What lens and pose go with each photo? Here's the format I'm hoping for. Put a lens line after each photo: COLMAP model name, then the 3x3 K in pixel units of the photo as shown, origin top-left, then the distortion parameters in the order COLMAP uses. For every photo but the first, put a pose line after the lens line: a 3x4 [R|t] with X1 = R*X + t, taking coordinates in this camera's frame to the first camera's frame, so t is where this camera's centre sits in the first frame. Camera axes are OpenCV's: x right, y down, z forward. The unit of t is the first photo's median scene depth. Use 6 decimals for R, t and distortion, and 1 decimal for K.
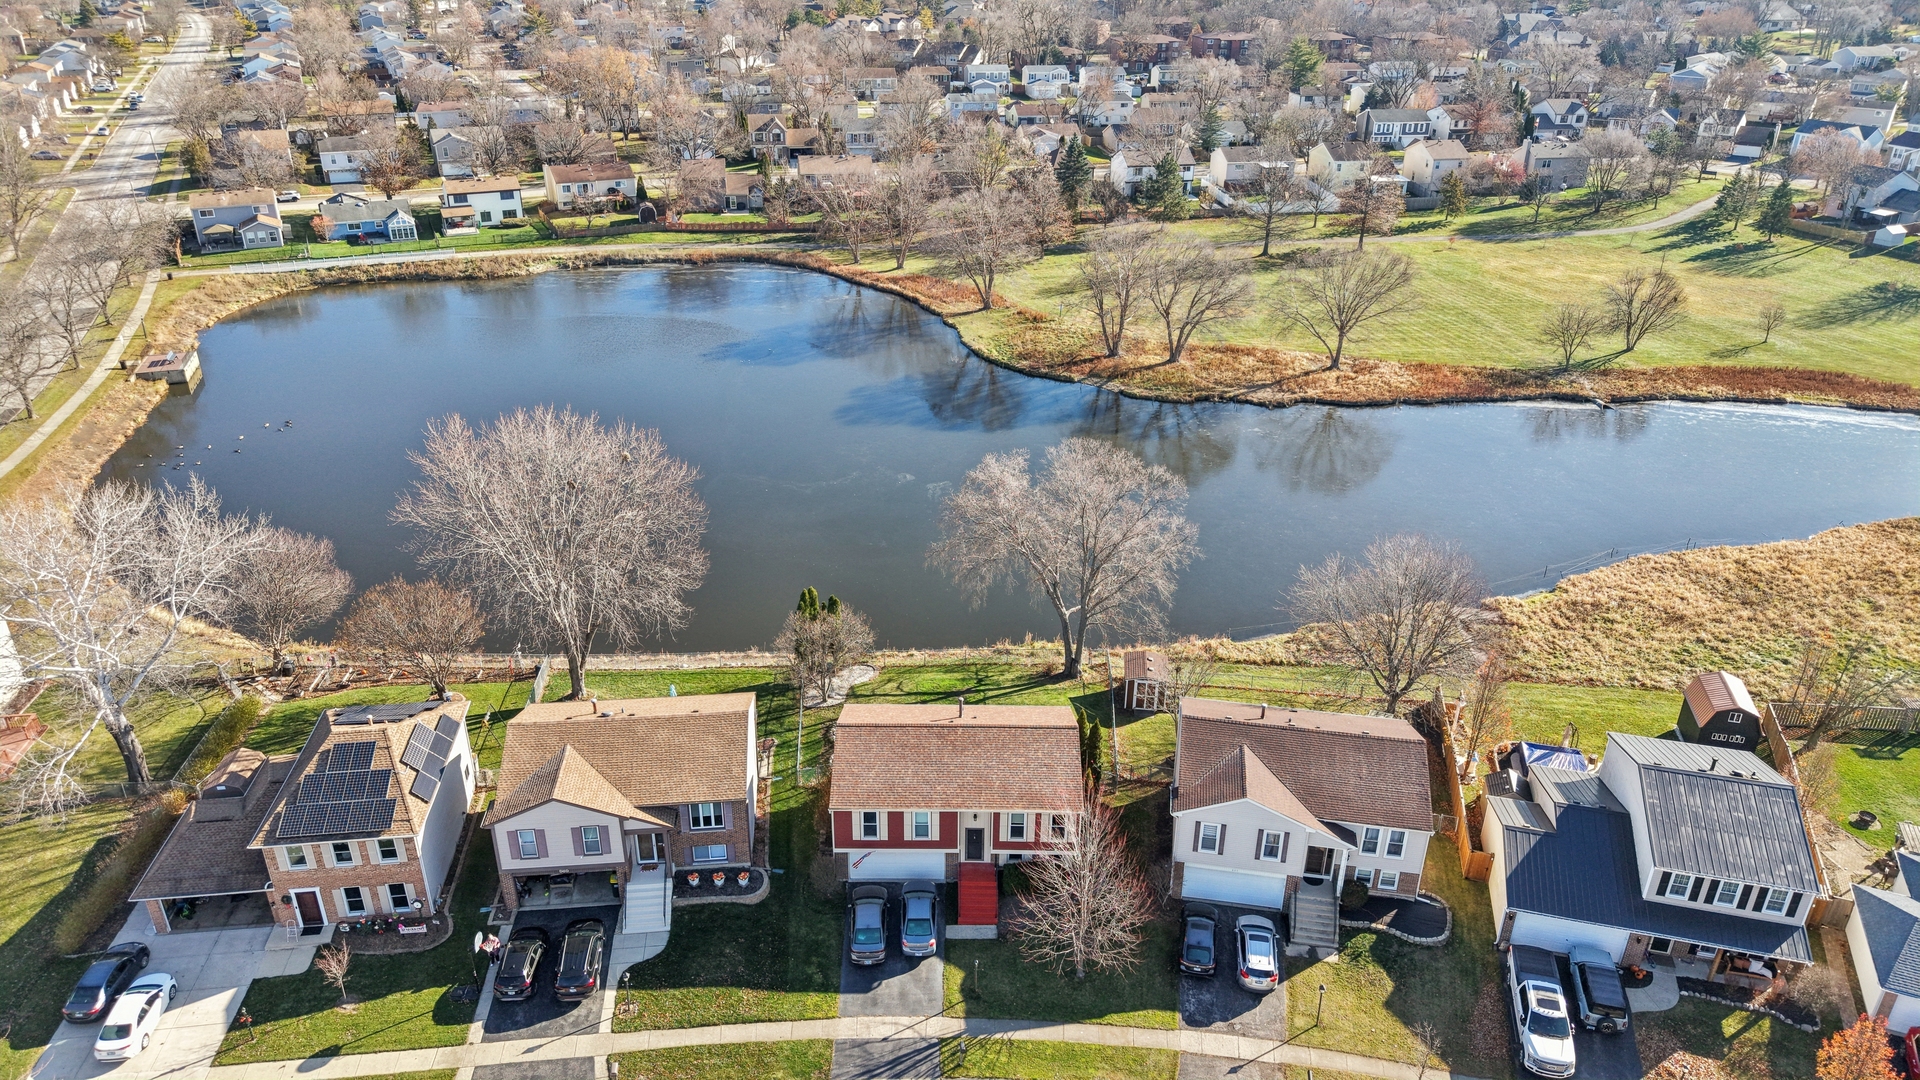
lens RADIAL K [[1309.5, 0, 955.4], [0, 1309.5, 554.2], [0, 0, 1]] dist [0.038838, -0.027225]
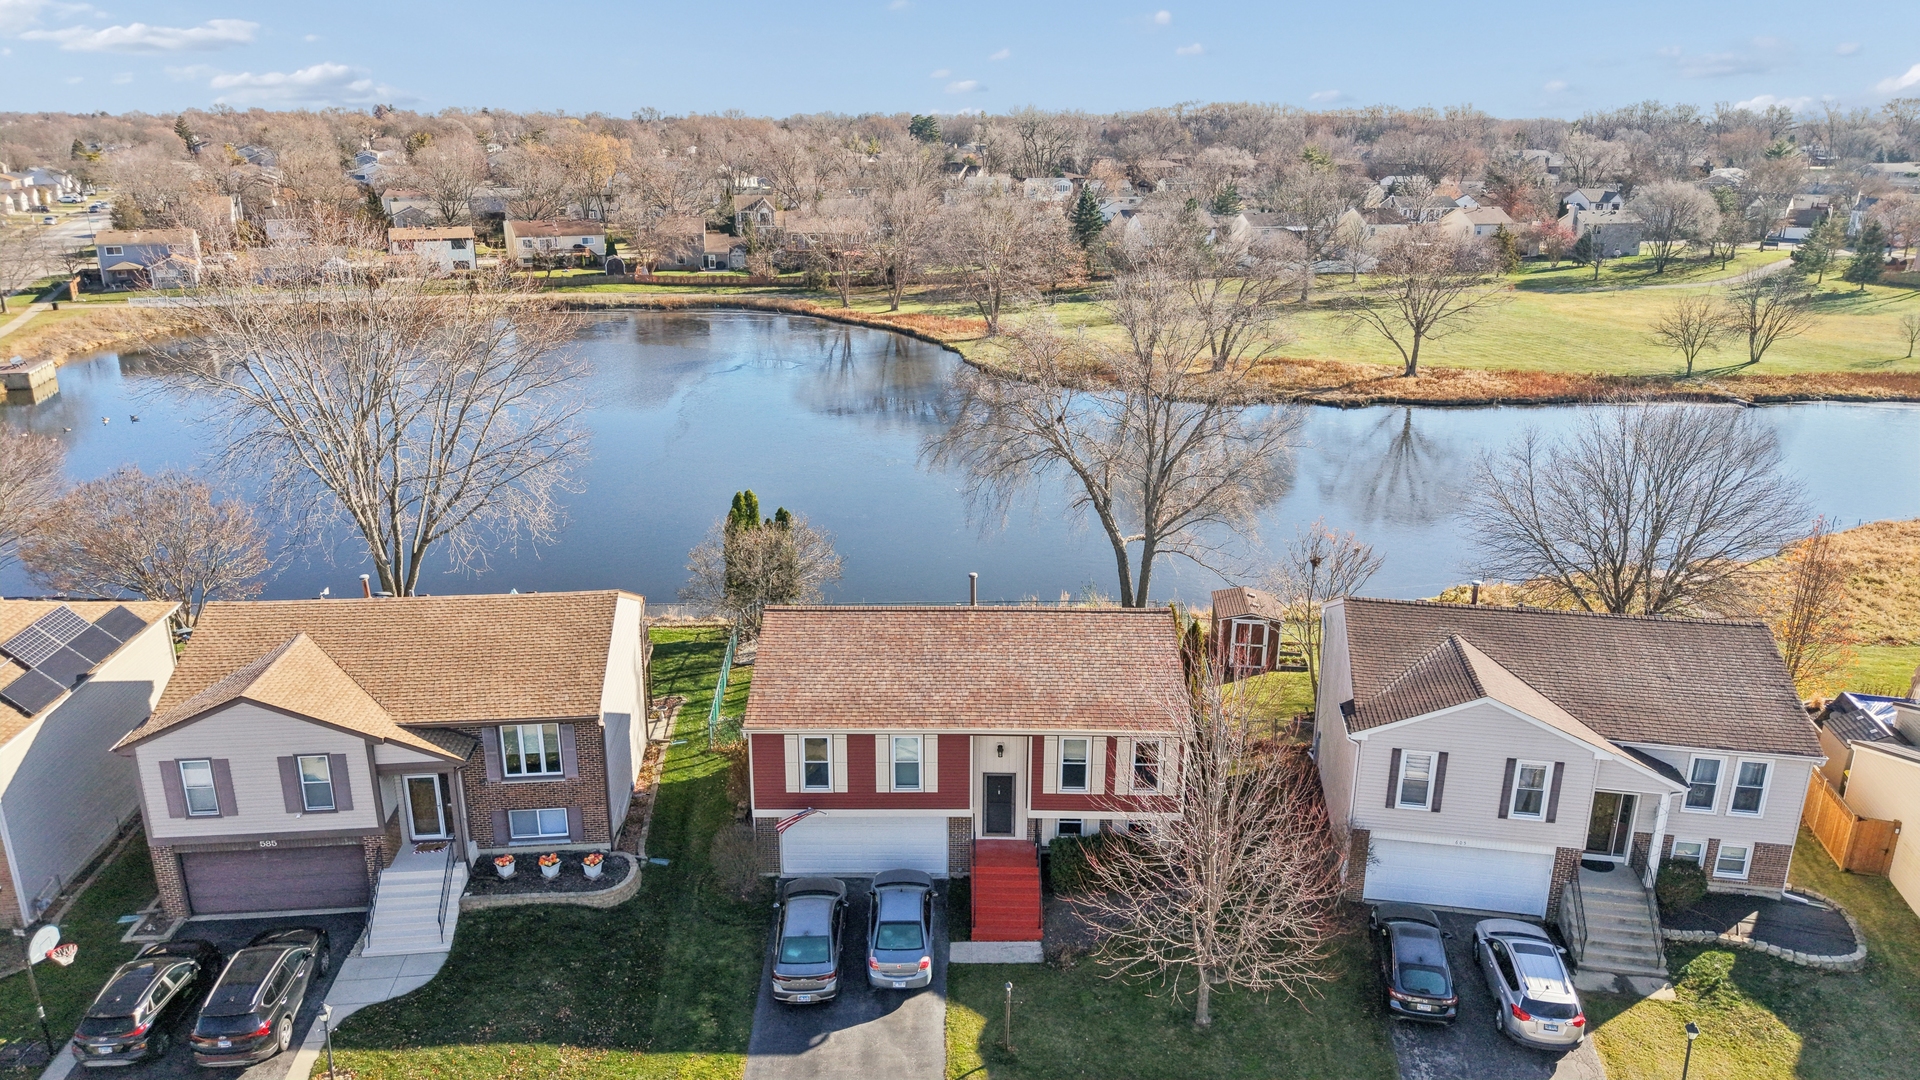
lens RADIAL K [[1314.3, 0, 960.0], [0, 1314.3, 540.0], [0, 0, 1]] dist [0.017956, -0.003911]
pose [[0.999991, -0.001044, 0.004186, -0.004839], [0.001664, 0.988531, -0.151008, 0.194108], [-0.003980, 0.151013, 0.988524, 0.414154]]
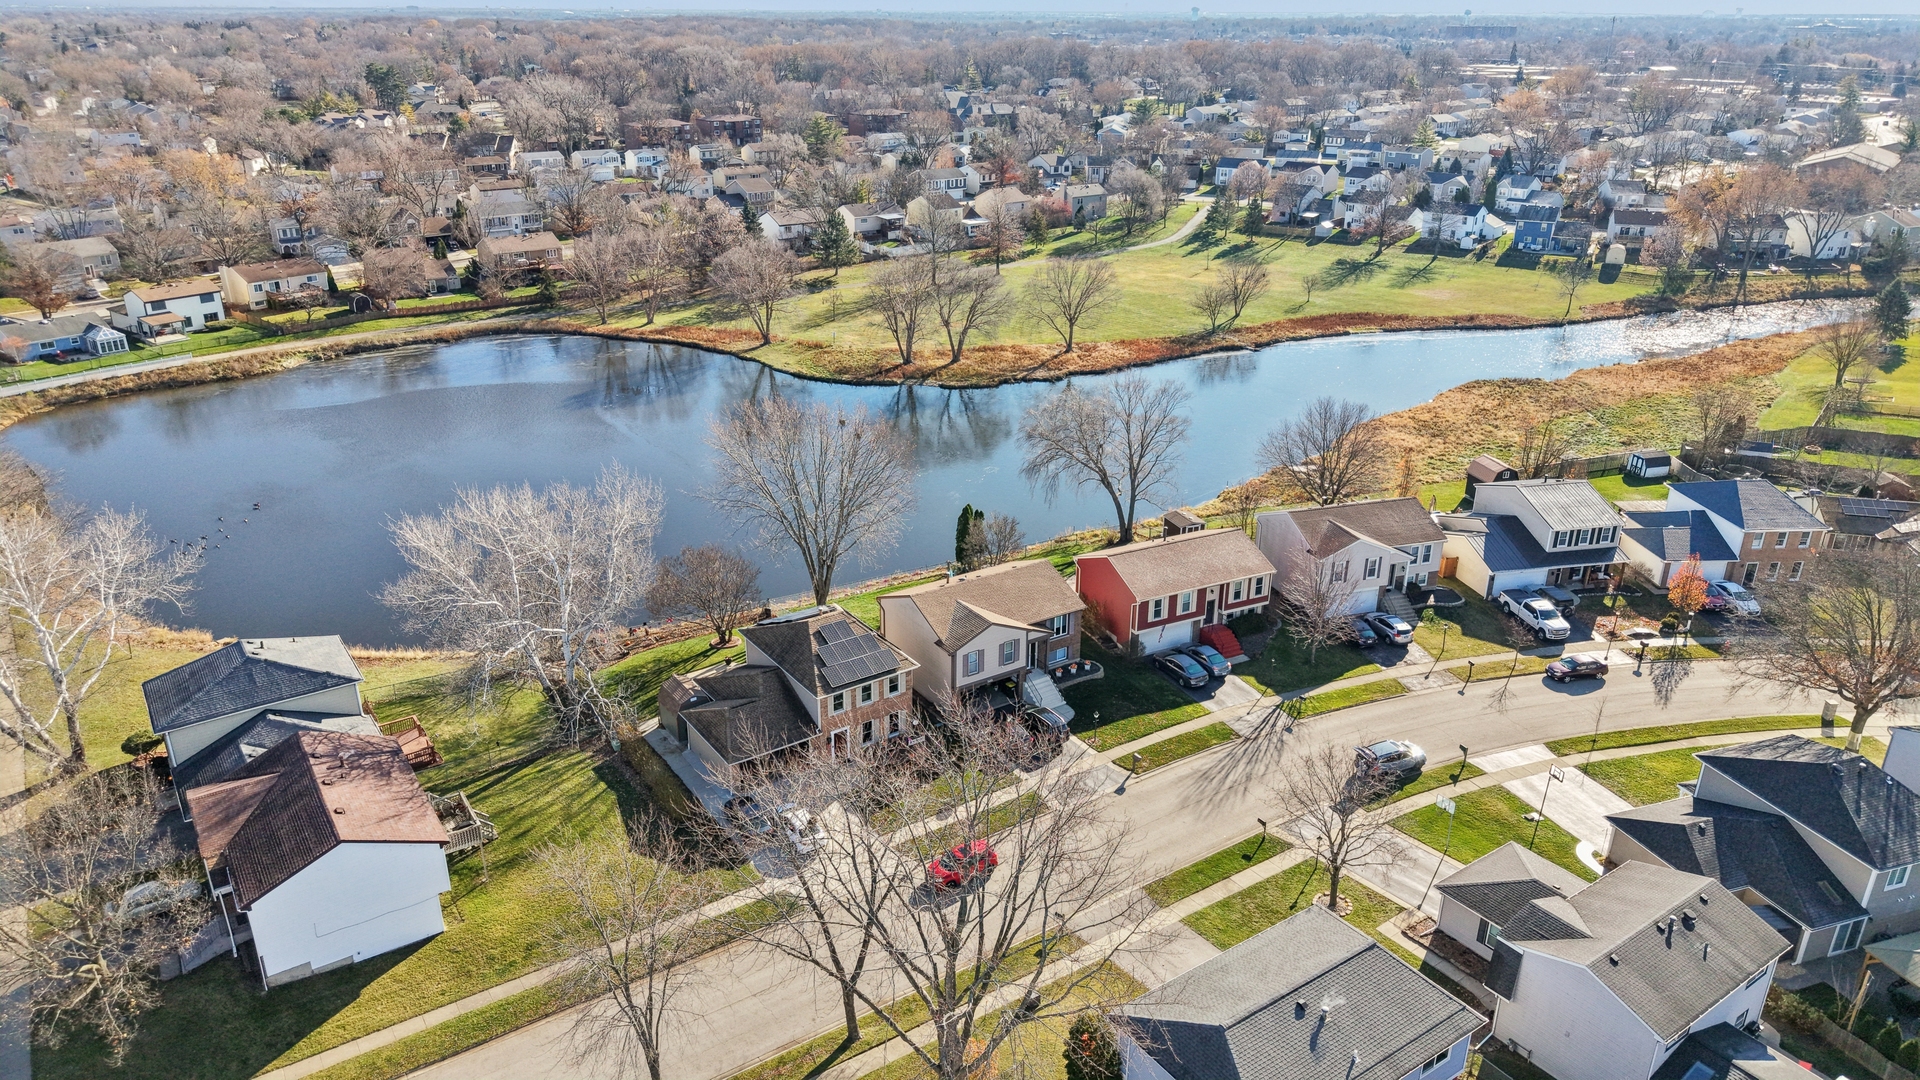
lens RADIAL K [[1309.5, 0, 955.4], [0, 1309.5, 554.2], [0, 0, 1]] dist [0.038838, -0.027225]
pose [[0.890635, -0.180776, 0.417239, -0.876937], [0.204946, 0.978681, -0.013444, 0.115610], [-0.405914, 0.097485, 0.908697, -0.275059]]
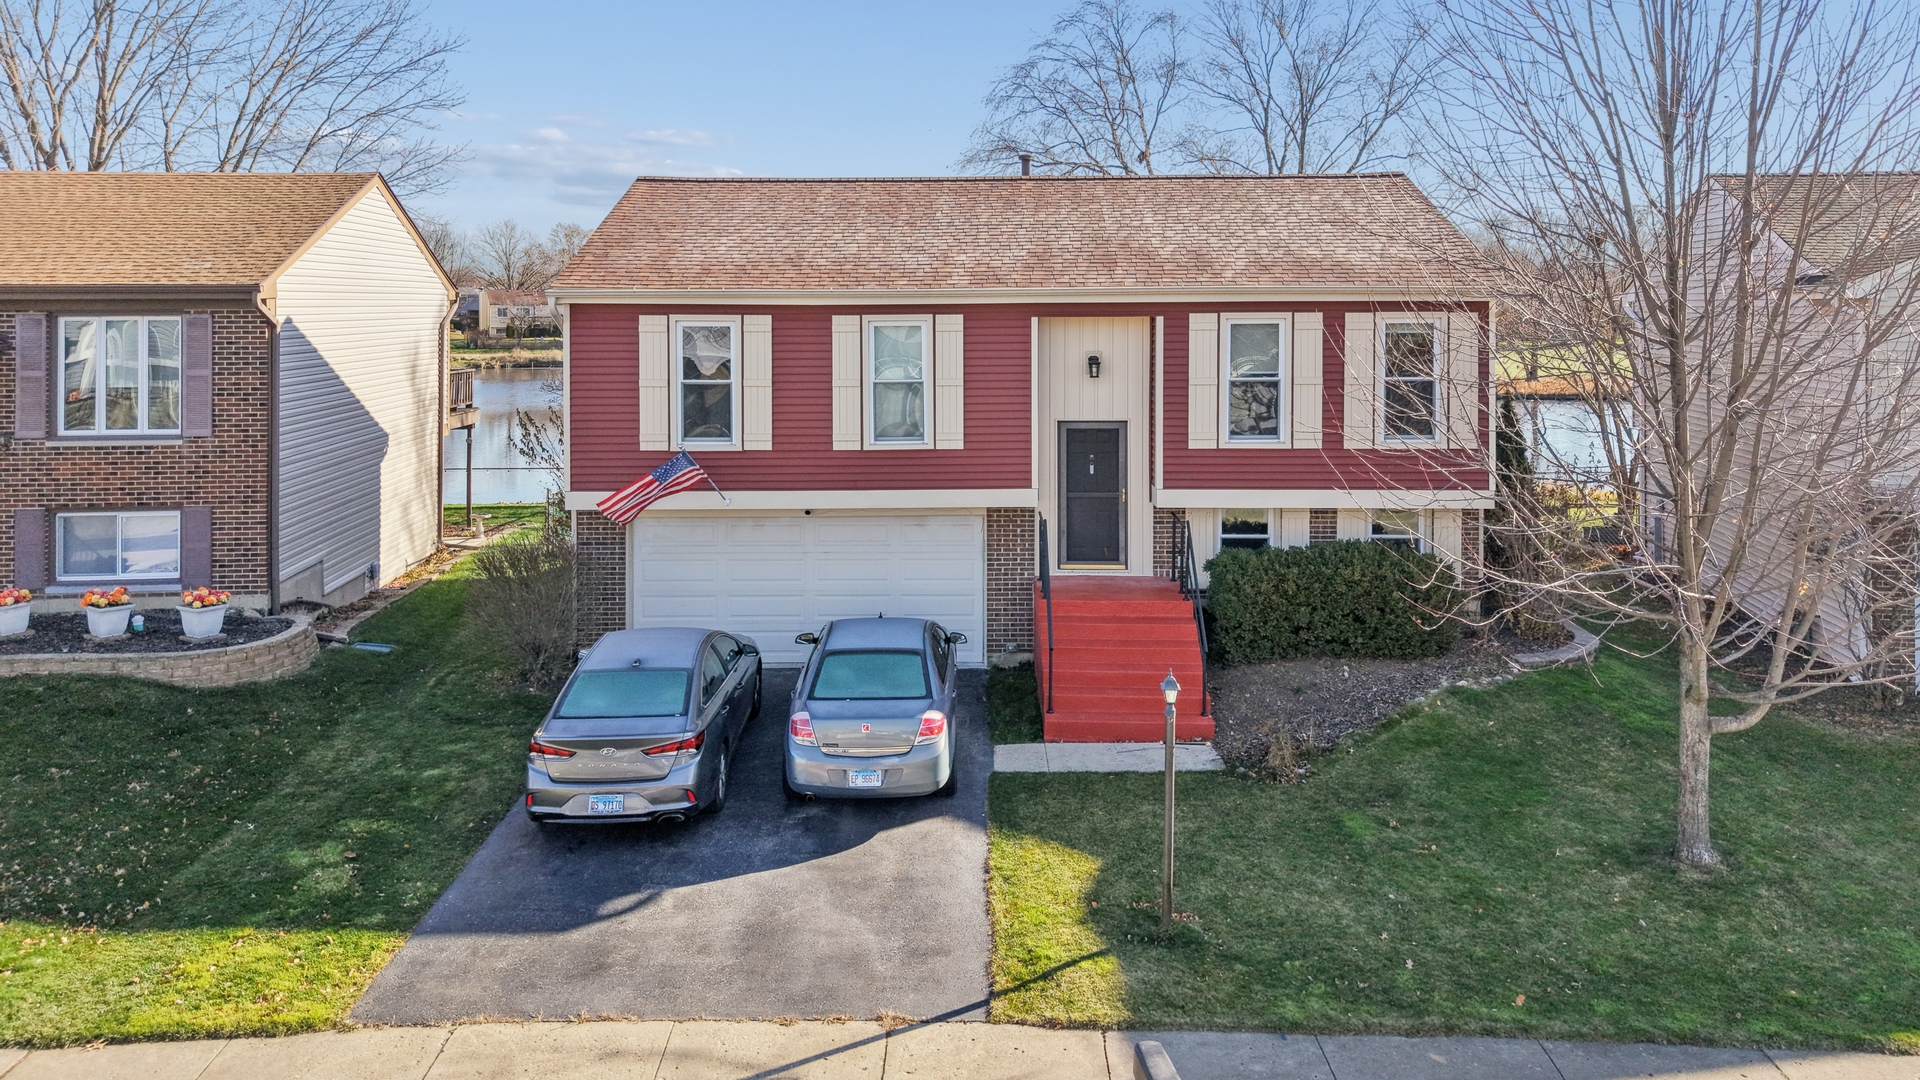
lens RADIAL K [[1366.2, 0, 977.0], [0, 1366.2, 313.6], [0, 0, 1]] dist [0.007571, 0.001595]
pose [[0.999987, -0.004121, 0.002919, -0.010126], [0.004989, 0.895647, -0.444737, 0.314668], [-0.000781, 0.444746, 0.895657, 0.732251]]
